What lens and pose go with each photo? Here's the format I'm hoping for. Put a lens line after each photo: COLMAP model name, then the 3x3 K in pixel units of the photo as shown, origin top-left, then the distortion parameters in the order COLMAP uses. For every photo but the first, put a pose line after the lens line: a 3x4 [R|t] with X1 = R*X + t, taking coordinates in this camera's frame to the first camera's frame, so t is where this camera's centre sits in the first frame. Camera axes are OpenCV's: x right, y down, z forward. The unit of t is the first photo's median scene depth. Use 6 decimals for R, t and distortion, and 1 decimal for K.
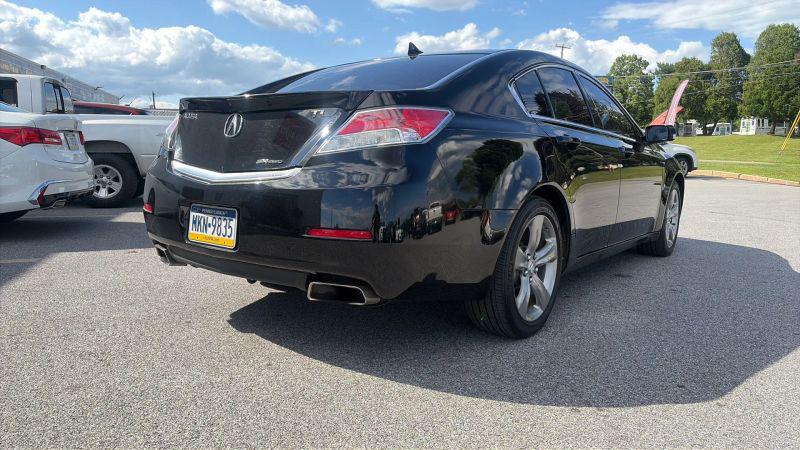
lens RADIAL K [[630.3, 0, 401.6], [0, 630.3, 228.3], [0, 0, 1]] dist [0.065428, -0.030361]
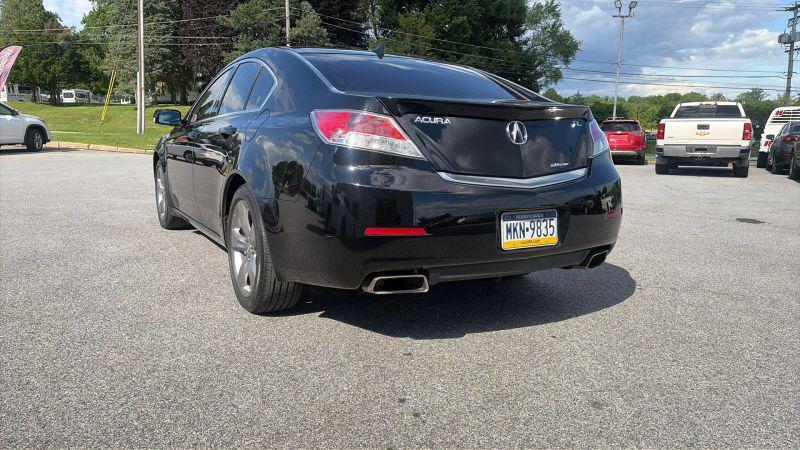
lens RADIAL K [[630.3, 0, 402.8], [0, 630.3, 226.7], [0, 0, 1]] dist [0.065428, -0.030361]
pose [[0.369680, -0.165735, 0.914258, -1.296333], [0.115215, 0.984546, 0.131889, -0.166574], [-0.921988, 0.056580, 0.383062, 0.761600]]
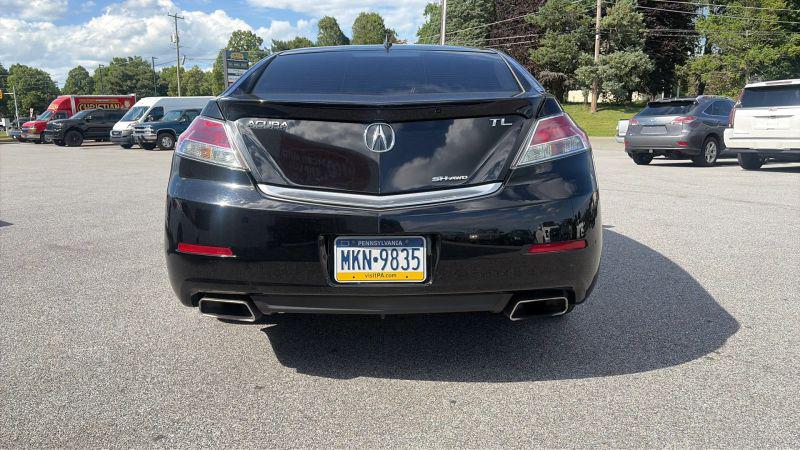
lens RADIAL K [[630.3, 0, 402.0], [0, 630.3, 222.6], [0, 0, 1]] dist [0.065428, -0.030361]
pose [[0.797436, -0.128173, 0.589633, -0.734650], [0.107465, 0.991725, 0.070241, -0.104524], [-0.593757, 0.007353, 0.804611, 0.298278]]
